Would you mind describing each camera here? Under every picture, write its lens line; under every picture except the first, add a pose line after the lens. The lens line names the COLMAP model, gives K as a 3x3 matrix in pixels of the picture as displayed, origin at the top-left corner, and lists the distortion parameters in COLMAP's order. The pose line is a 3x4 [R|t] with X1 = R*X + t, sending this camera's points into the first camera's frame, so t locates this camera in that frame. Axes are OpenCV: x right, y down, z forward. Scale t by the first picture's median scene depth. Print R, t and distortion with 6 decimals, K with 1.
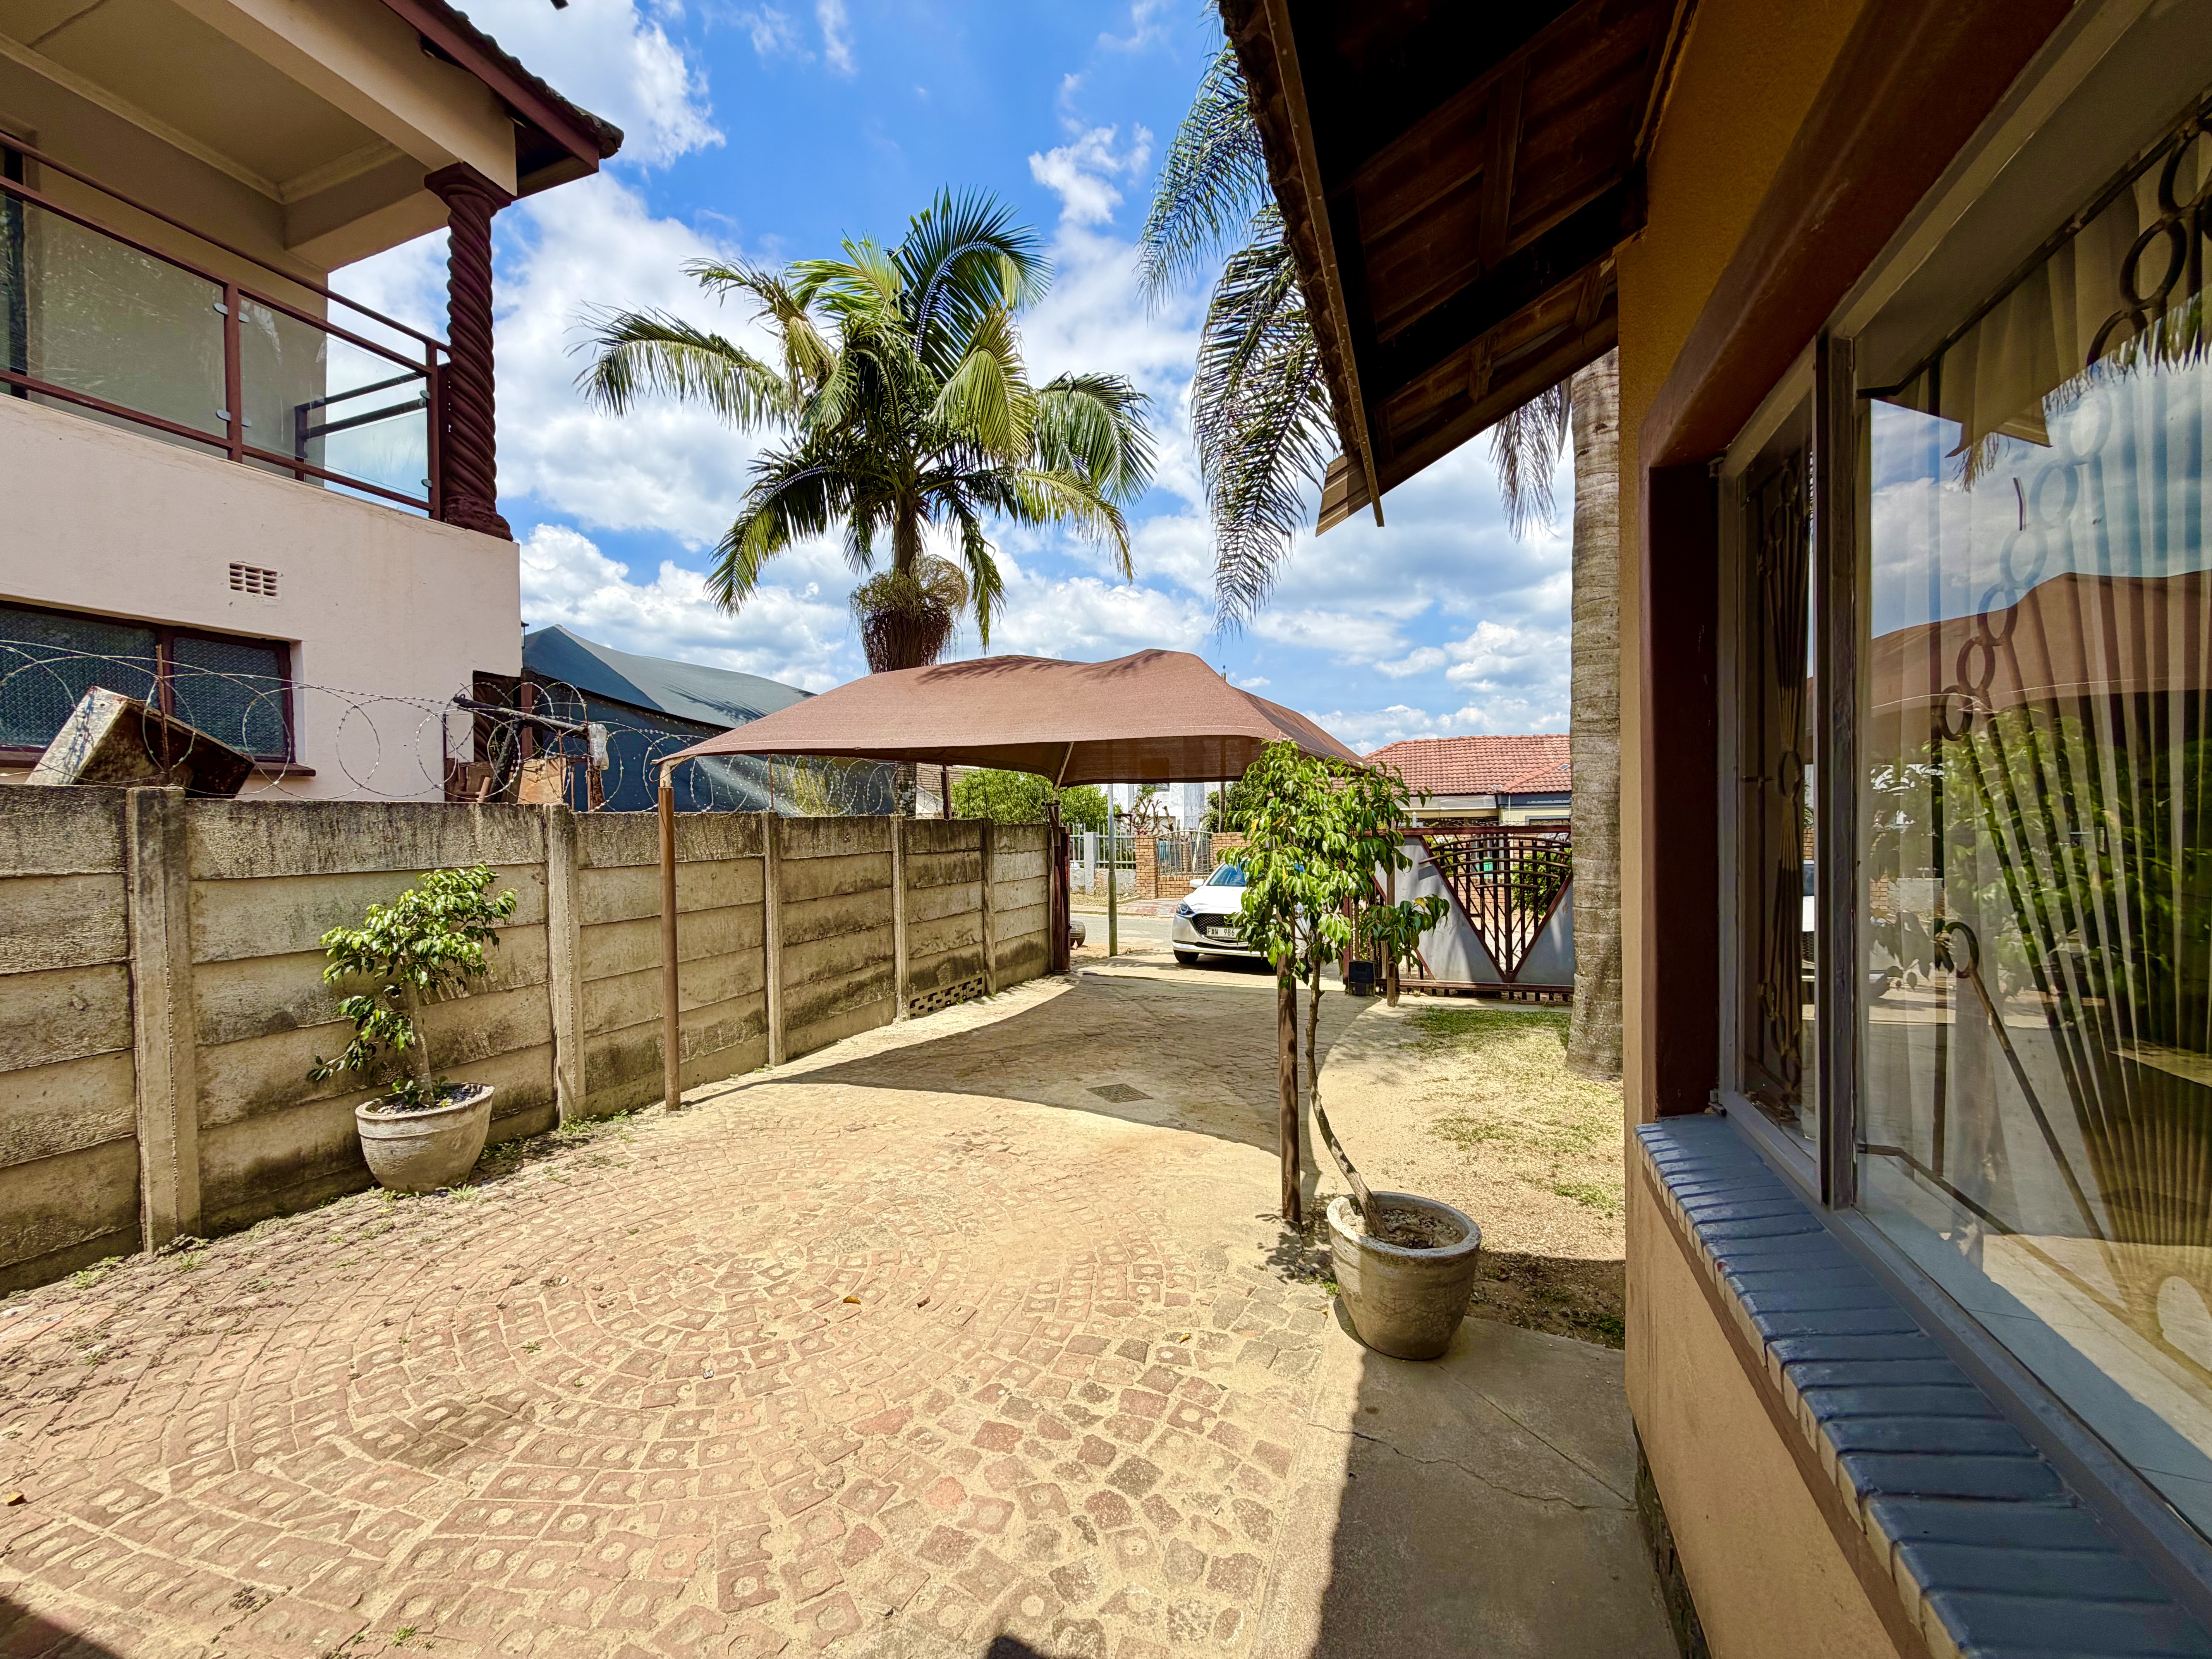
lens RADIAL K [[885.4, 0, 1096.6], [0, 885.4, 827.0], [0, 0, 1]] dist [-0.001810, 0.000135]
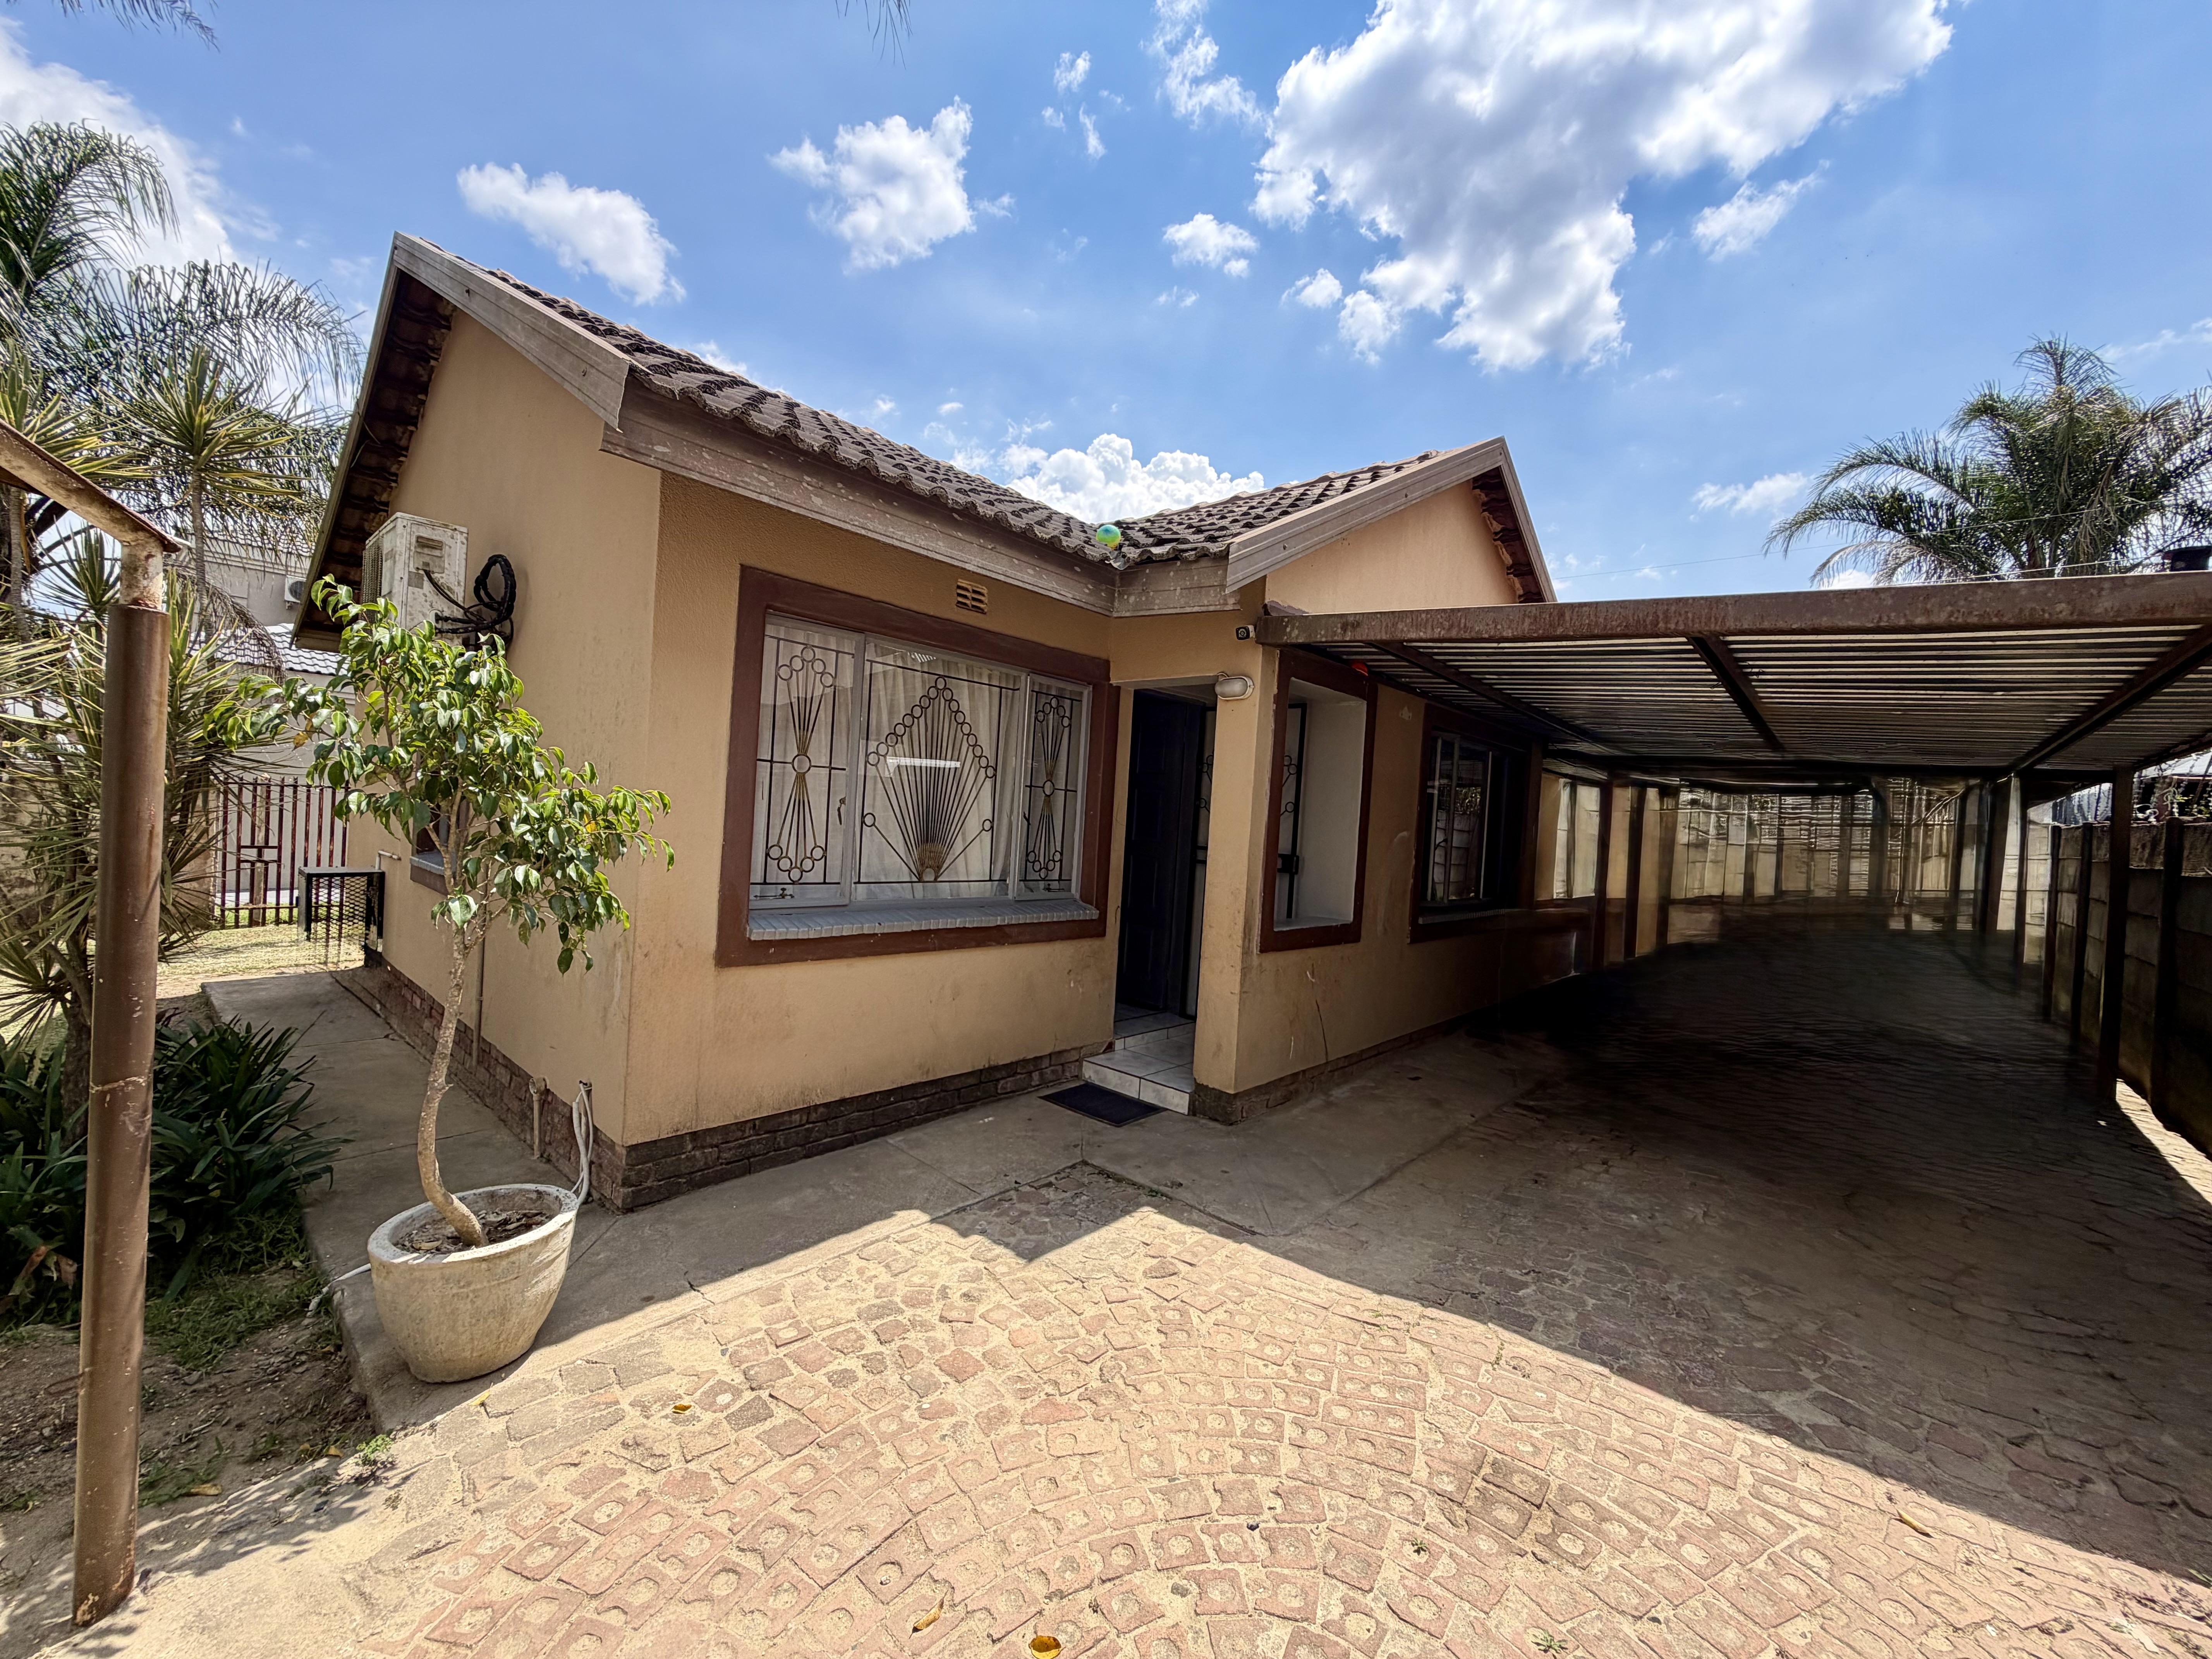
lens RADIAL K [[880.3, 0, 1106.0], [0, 880.3, 829.5], [0, 0, 1]] dist [-0.000562, -0.000029]
pose [[-0.935366, -0.050427, 0.350069, -0.270976], [-0.046461, 0.998725, 0.019724, 0.011068], [-0.350617, 0.002185, -0.936516, 0.853094]]
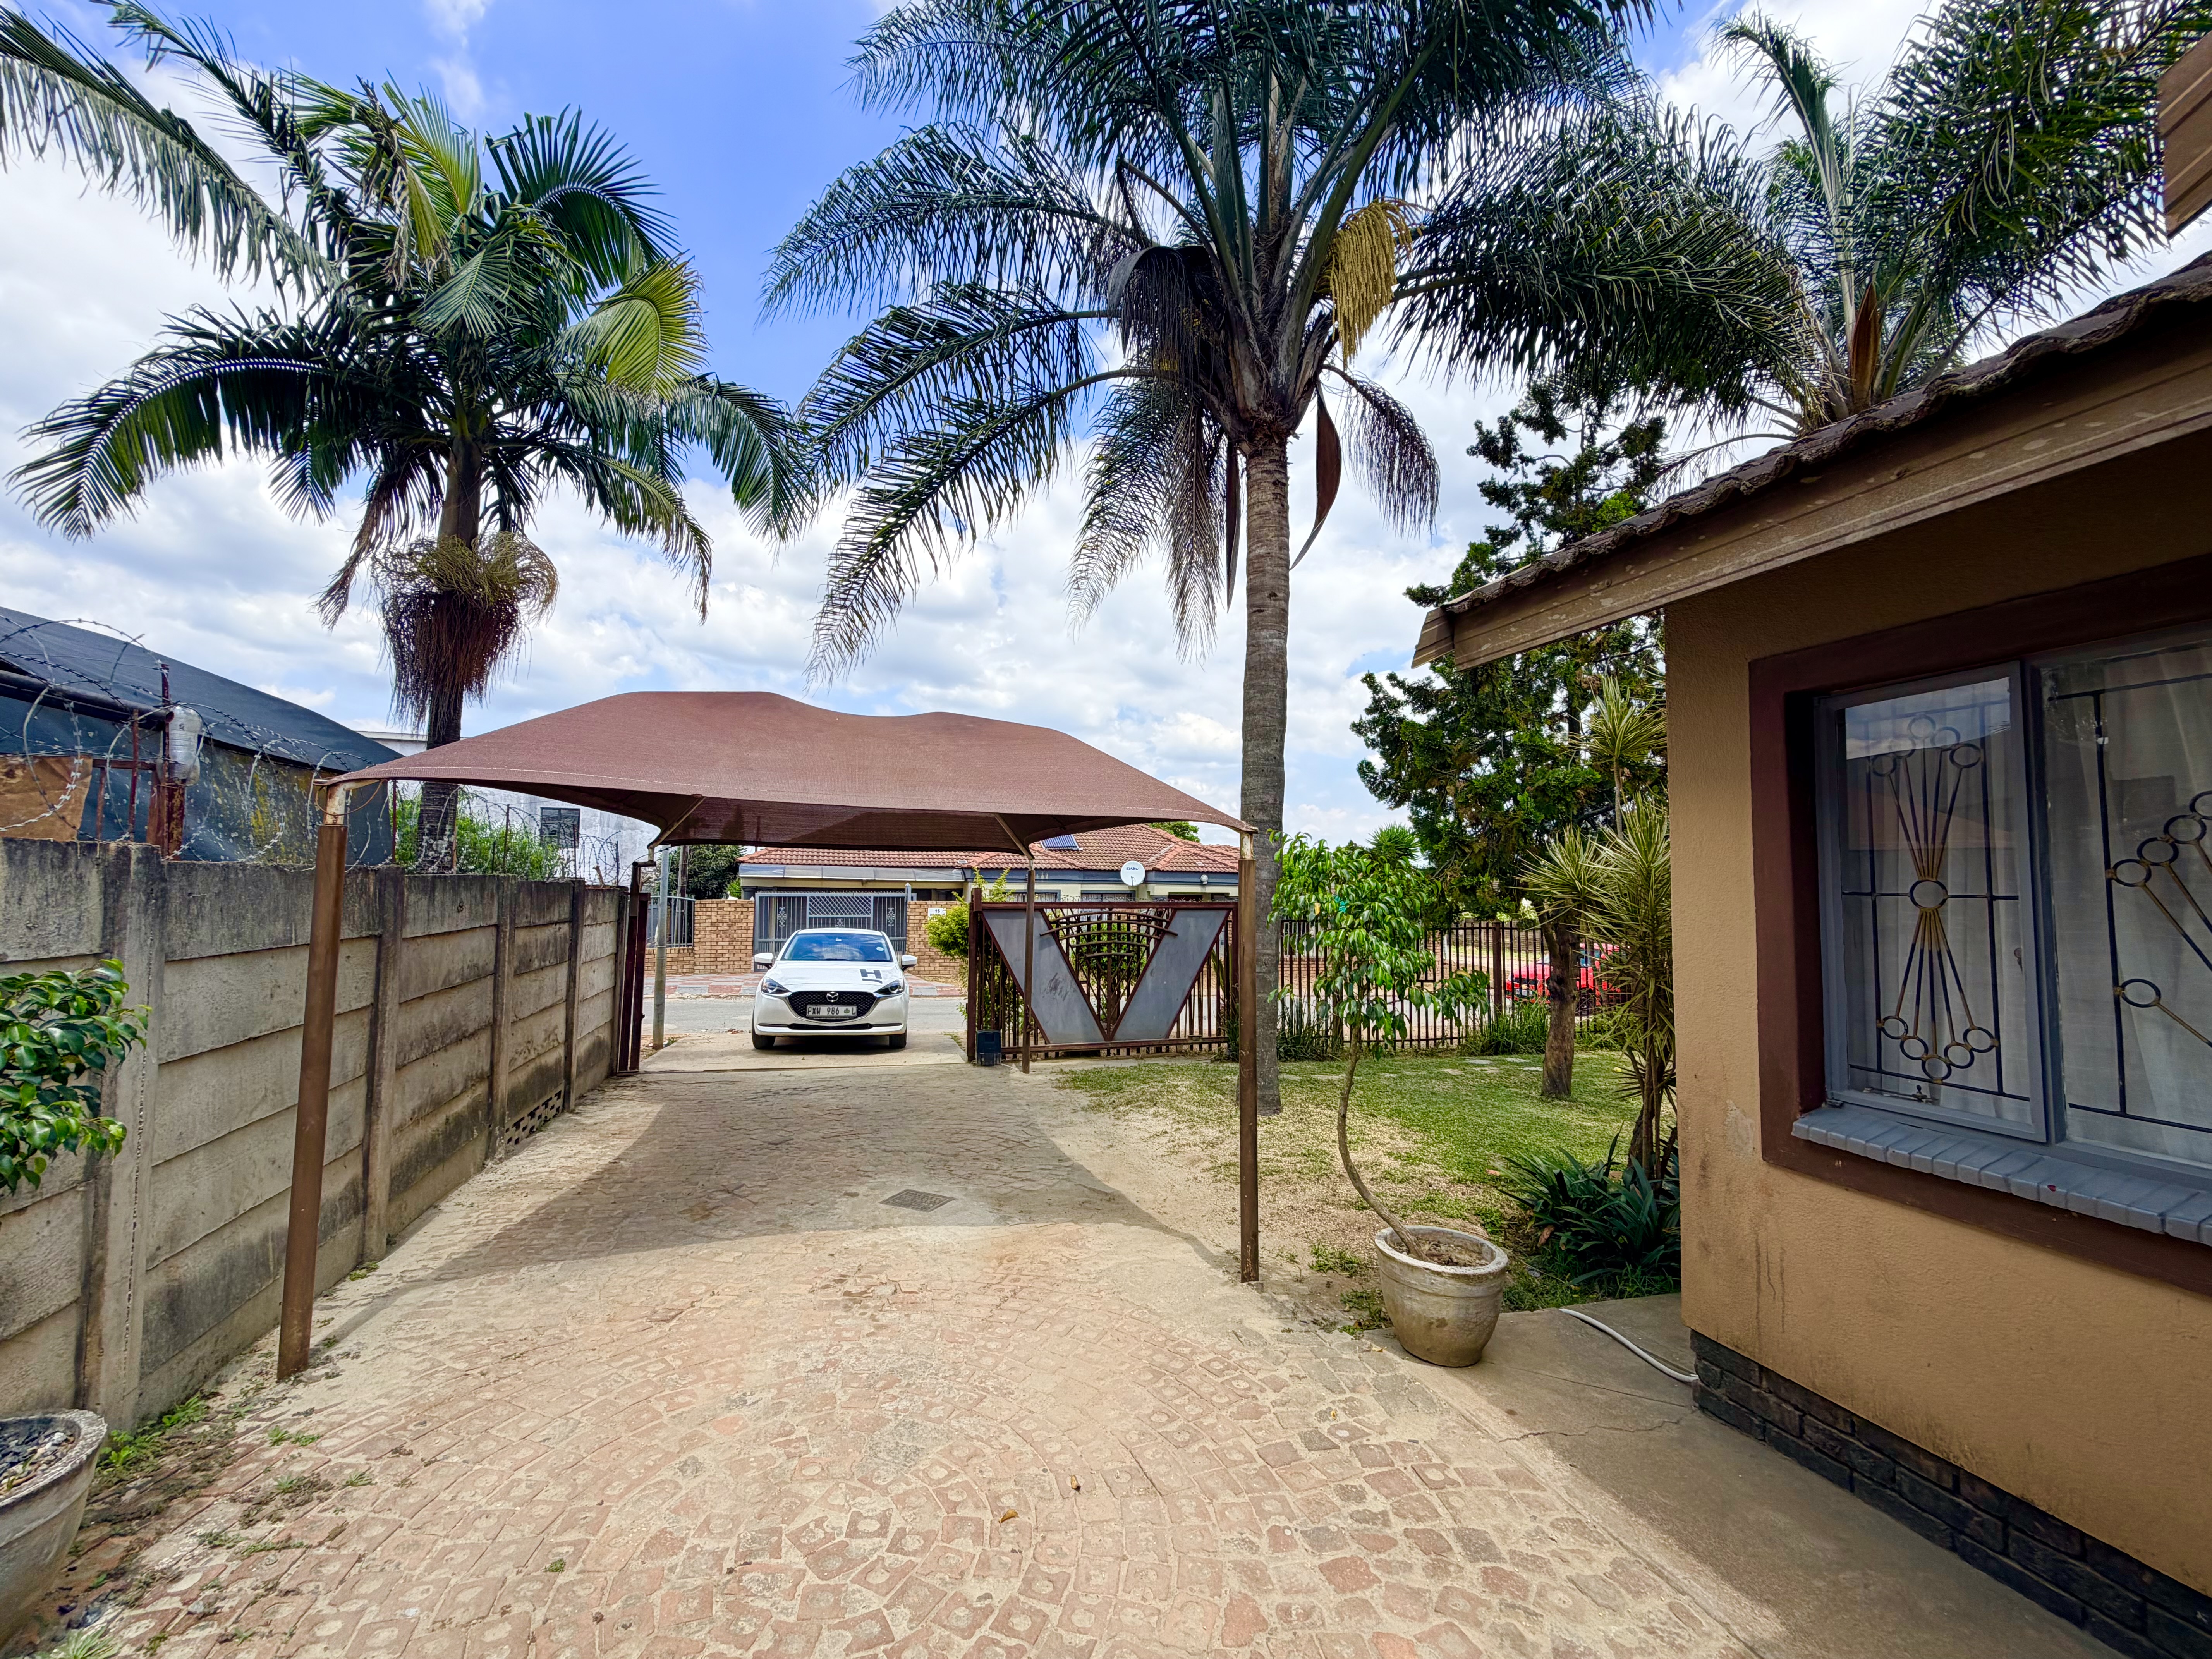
lens RADIAL K [[885.4, 0, 1096.6], [0, 885.4, 827.0], [0, 0, 1]] dist [-0.001810, 0.000135]
pose [[0.784520, 0.068134, 0.616349, -0.420487], [-0.021346, 0.996324, -0.082967, -0.003903], [-0.619736, 0.051933, 0.783091, 0.176978]]
